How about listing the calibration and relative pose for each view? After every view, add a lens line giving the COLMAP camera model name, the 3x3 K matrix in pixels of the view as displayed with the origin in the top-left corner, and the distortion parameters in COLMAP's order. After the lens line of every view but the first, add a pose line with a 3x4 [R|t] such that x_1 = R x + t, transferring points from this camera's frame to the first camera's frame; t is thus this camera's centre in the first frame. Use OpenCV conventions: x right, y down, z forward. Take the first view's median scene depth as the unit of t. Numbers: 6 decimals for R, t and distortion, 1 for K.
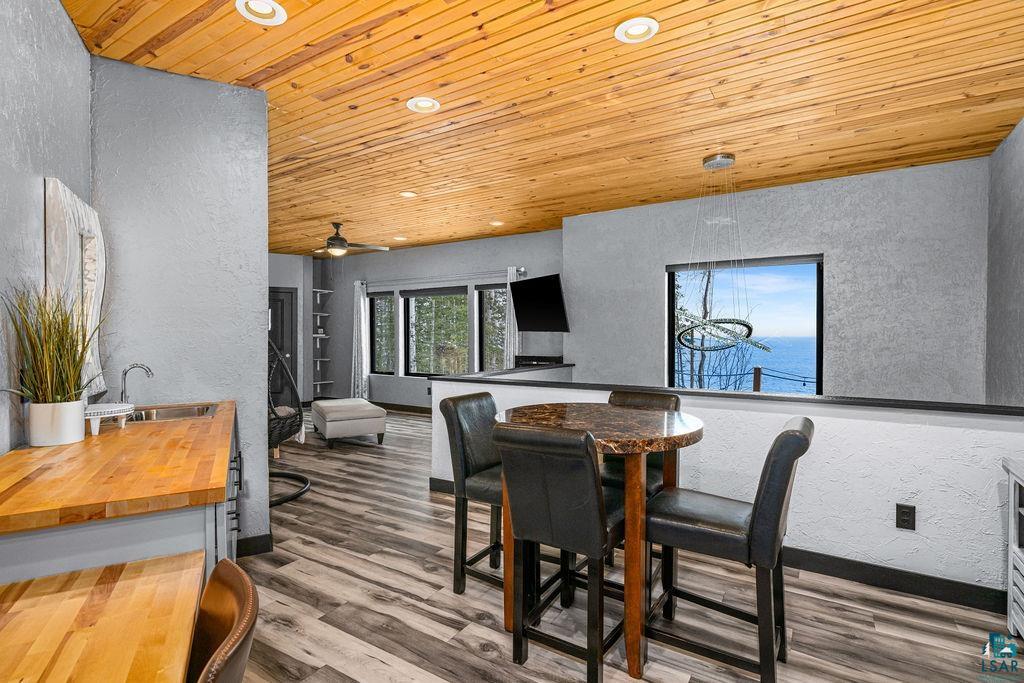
lens RADIAL K [[515.1, 0, 517.6], [0, 515.1, 341.5], [0, 0, 1]] dist [-0.001792, -0.001232]
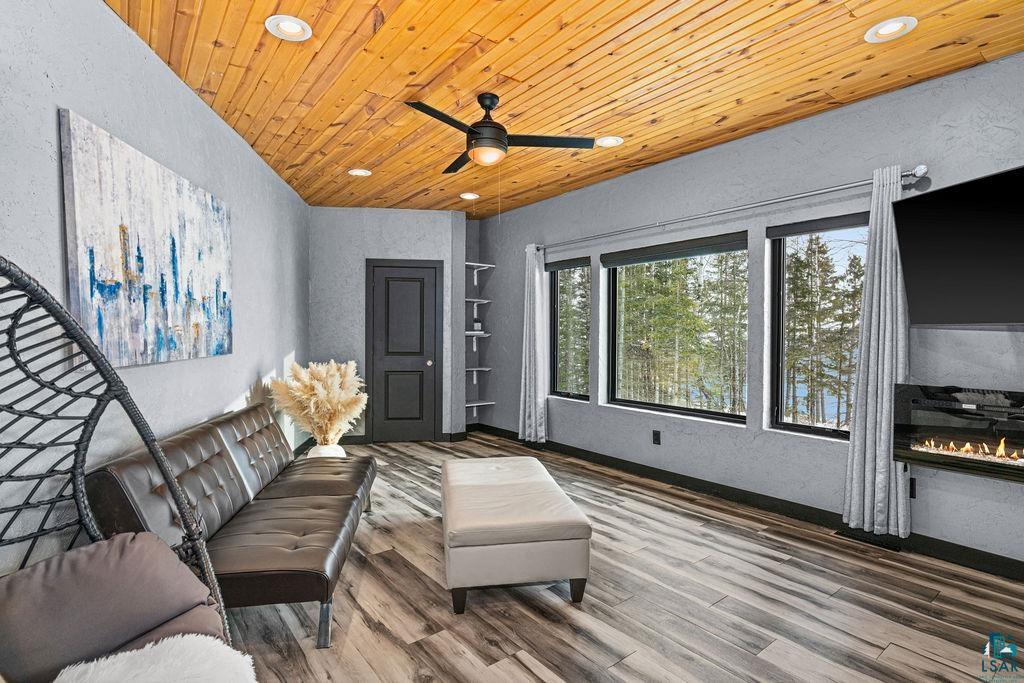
lens RADIAL K [[515.1, 0, 512.6], [0, 515.1, 339.6], [0, 0, 1]] dist [-0.001792, -0.001232]
pose [[0.942120, 0.006686, -0.335210, -0.125486], [-0.005980, 0.999977, 0.003141, -0.005881], [0.335223, -0.000954, 0.942138, 0.417693]]
